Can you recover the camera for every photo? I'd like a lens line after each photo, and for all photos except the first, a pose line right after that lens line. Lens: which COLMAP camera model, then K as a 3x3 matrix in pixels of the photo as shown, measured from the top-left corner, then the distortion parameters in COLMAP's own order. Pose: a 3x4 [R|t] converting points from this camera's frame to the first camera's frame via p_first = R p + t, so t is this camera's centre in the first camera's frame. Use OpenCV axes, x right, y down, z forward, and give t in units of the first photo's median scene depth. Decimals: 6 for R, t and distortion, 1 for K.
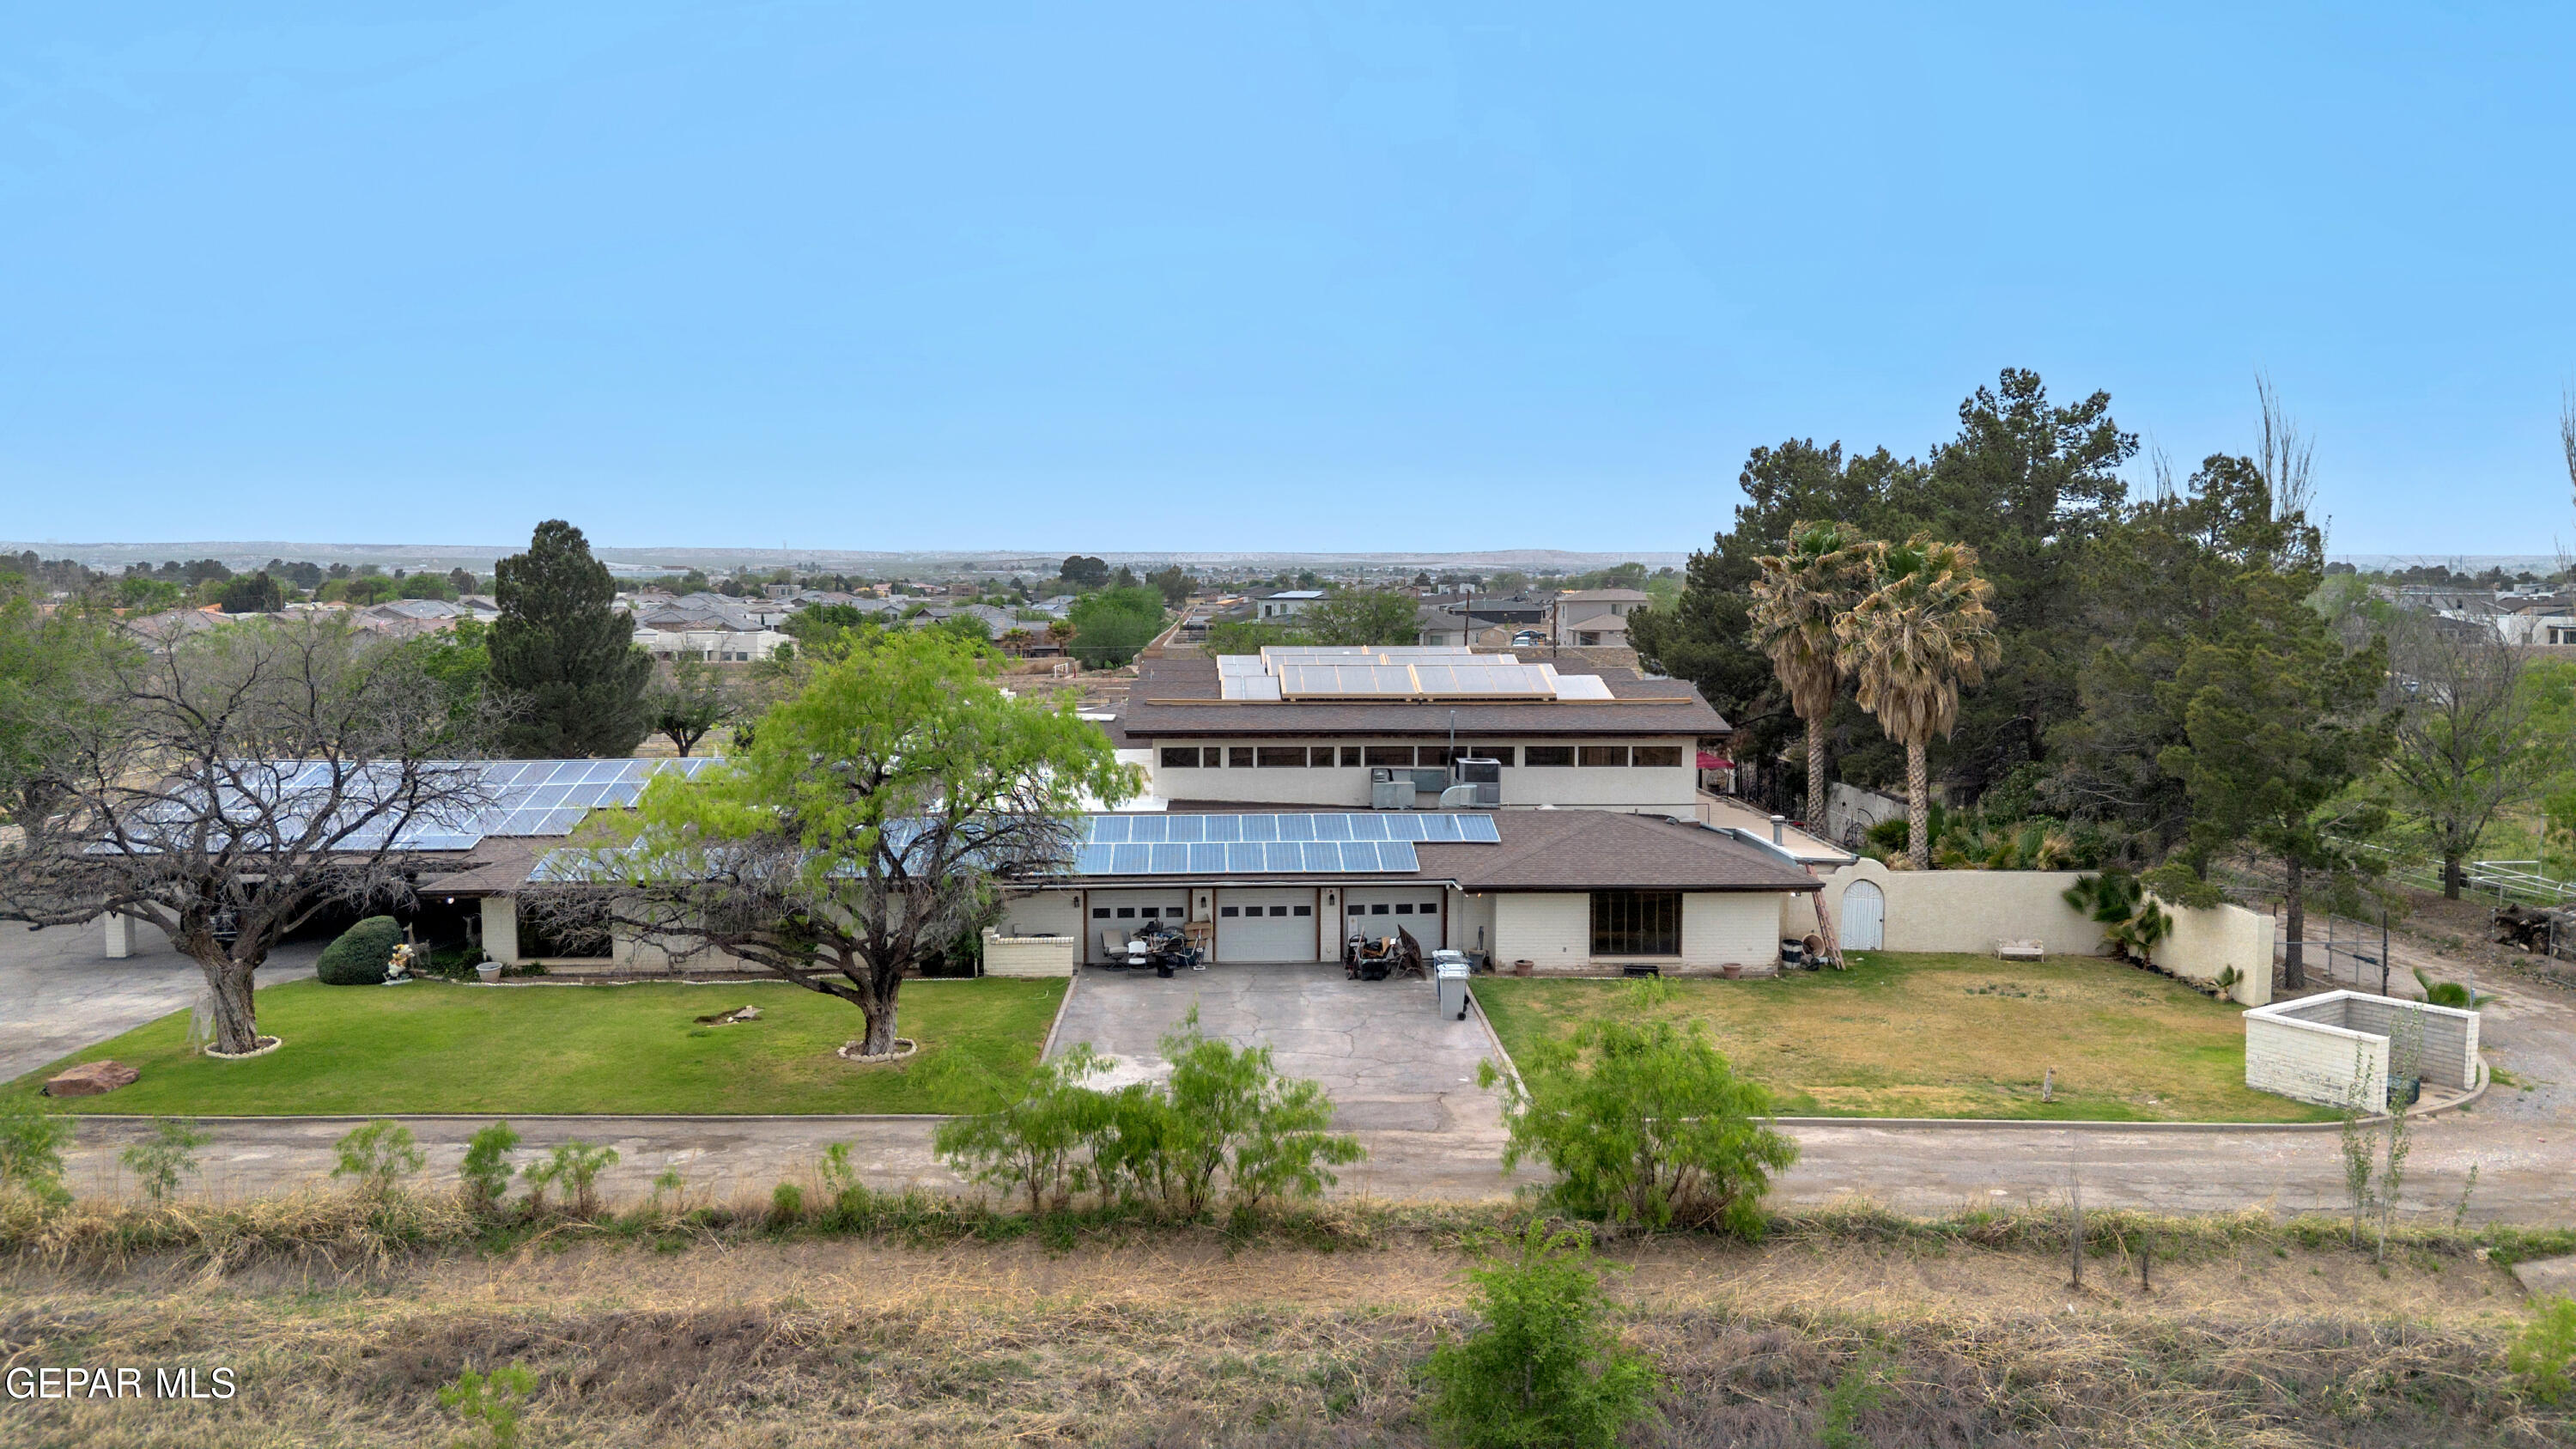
lens RADIAL K [[1804.2, 0, 1288.0], [0, 1804.2, 724.5], [0, 0, 1]] dist [0.080598, -0.078025]
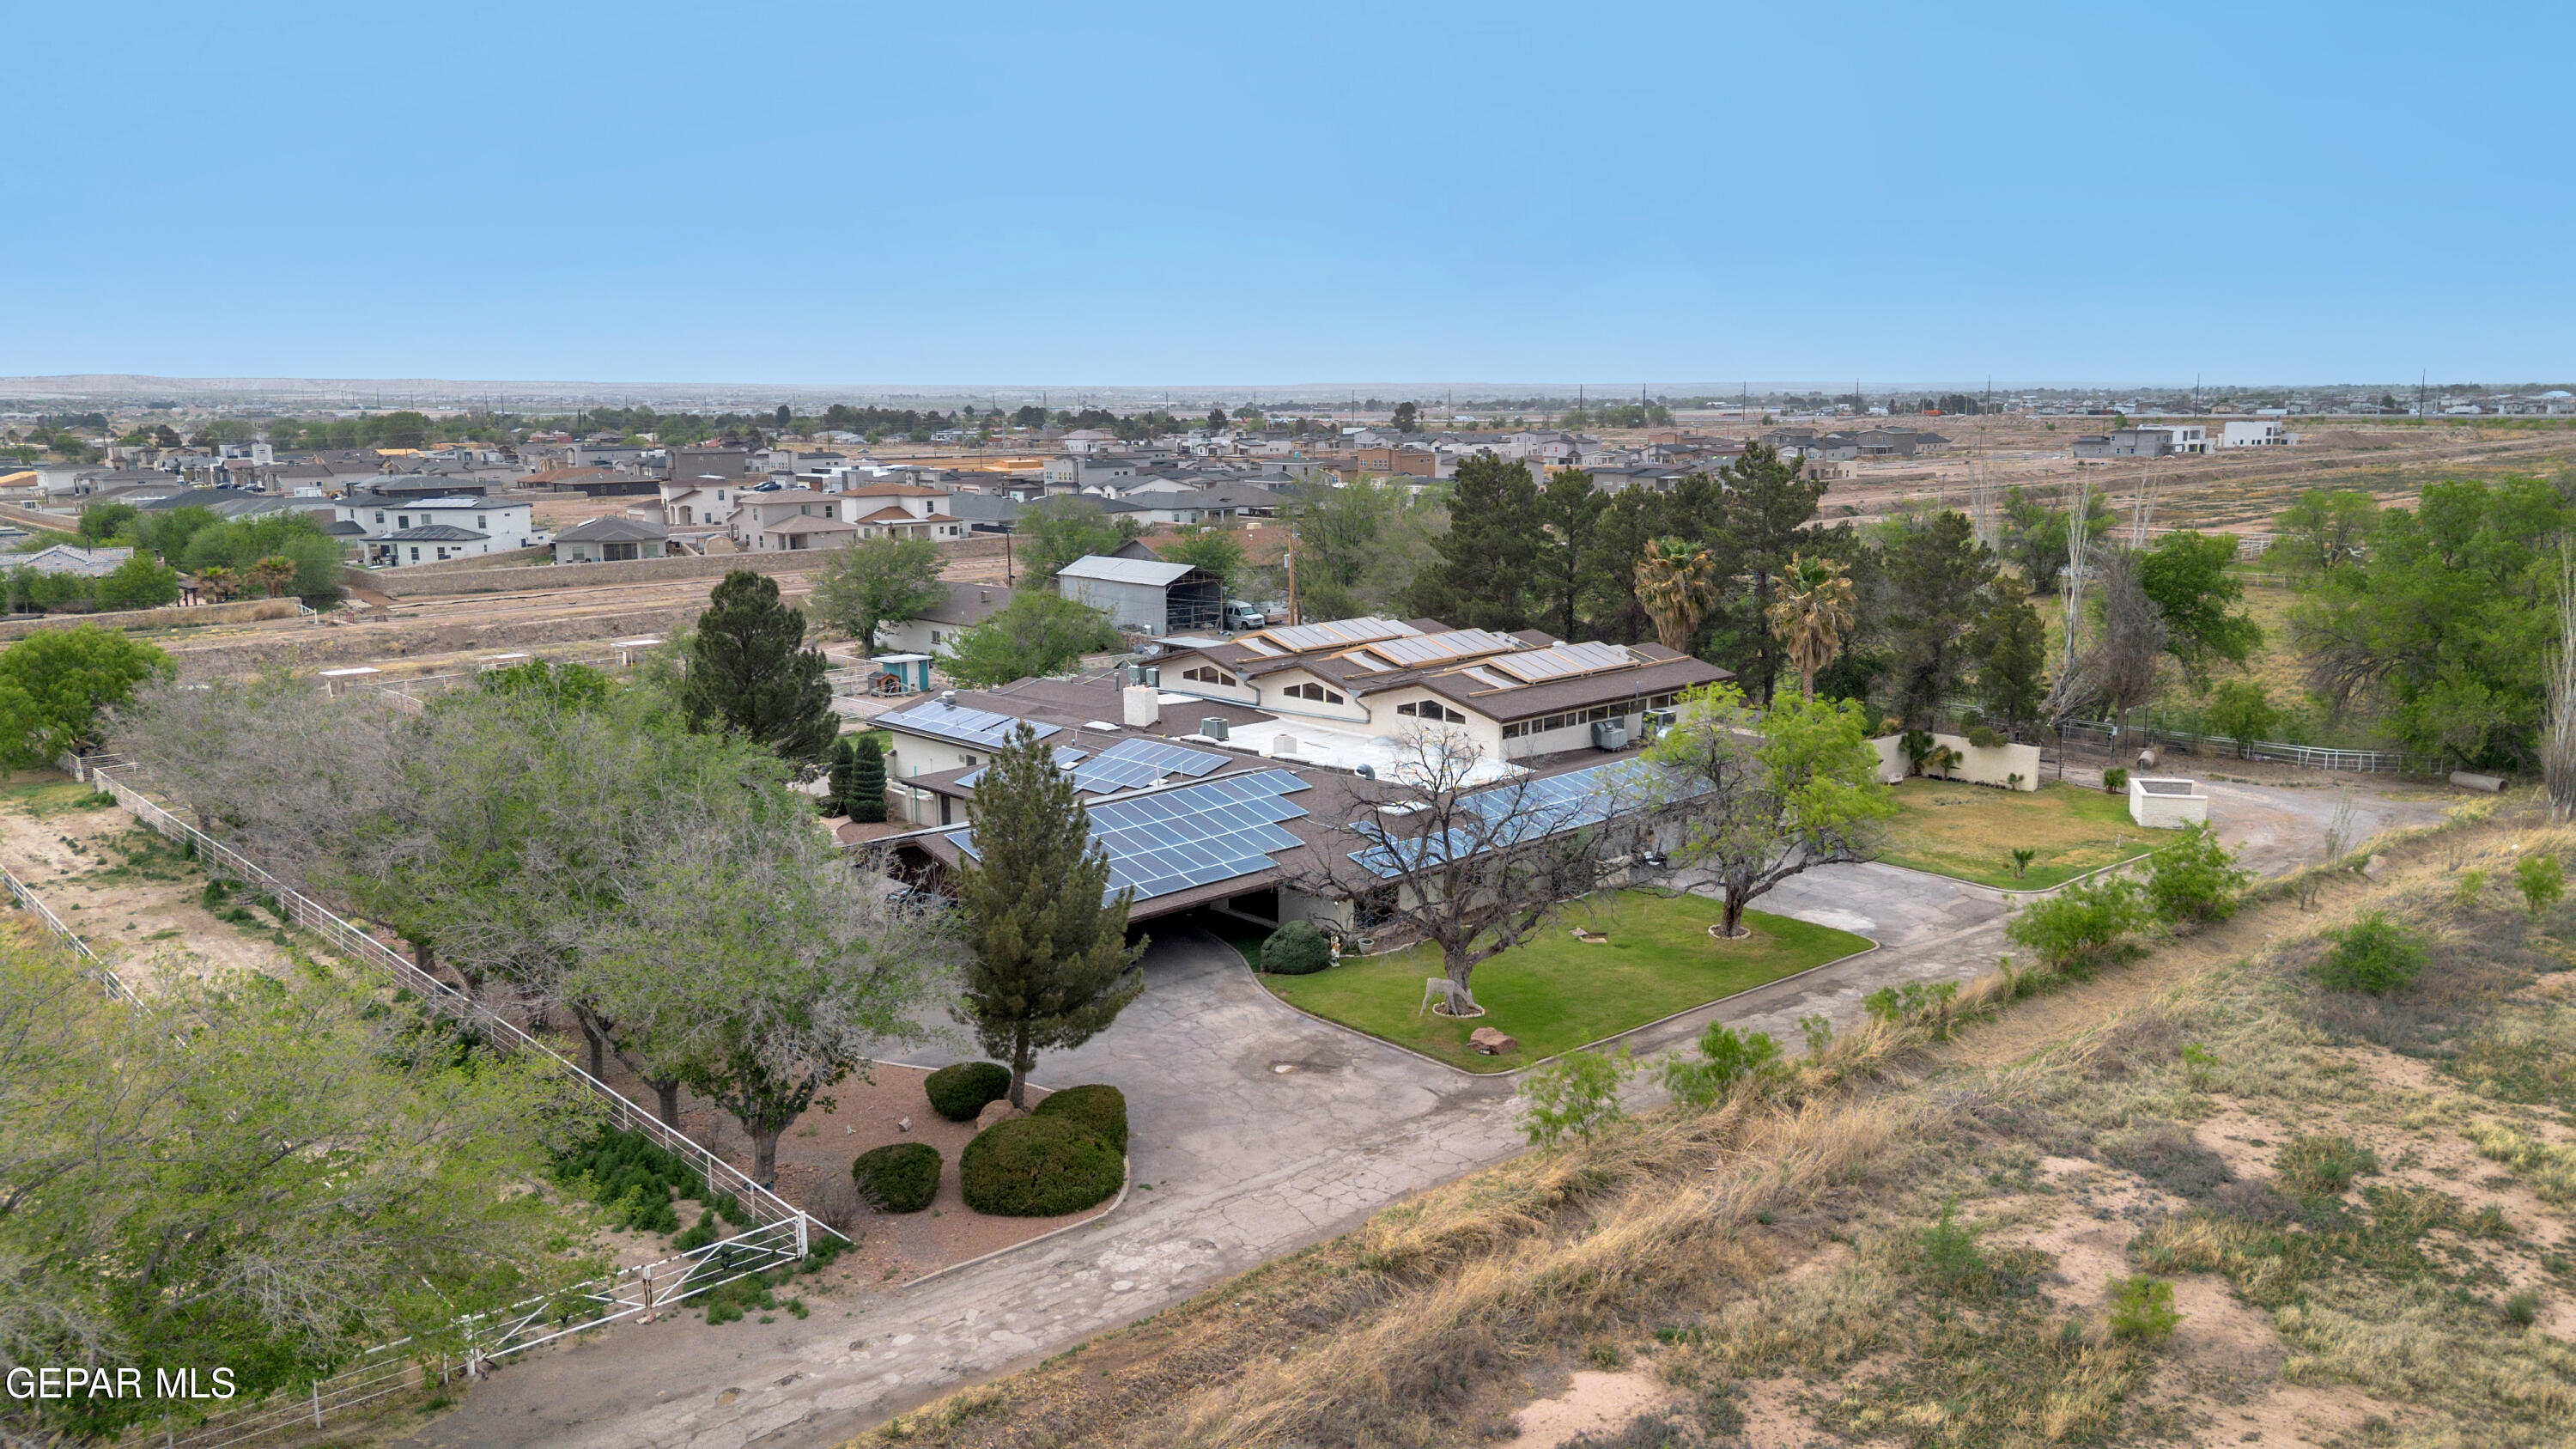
lens RADIAL K [[1804.2, 0, 1288.0], [0, 1804.2, 724.5], [0, 0, 1]] dist [0.080598, -0.078025]
pose [[0.762035, -0.121880, 0.635962, -1.747822], [0.061930, 0.991342, 0.115780, -0.261293], [-0.644567, -0.048843, 0.762986, -0.033630]]
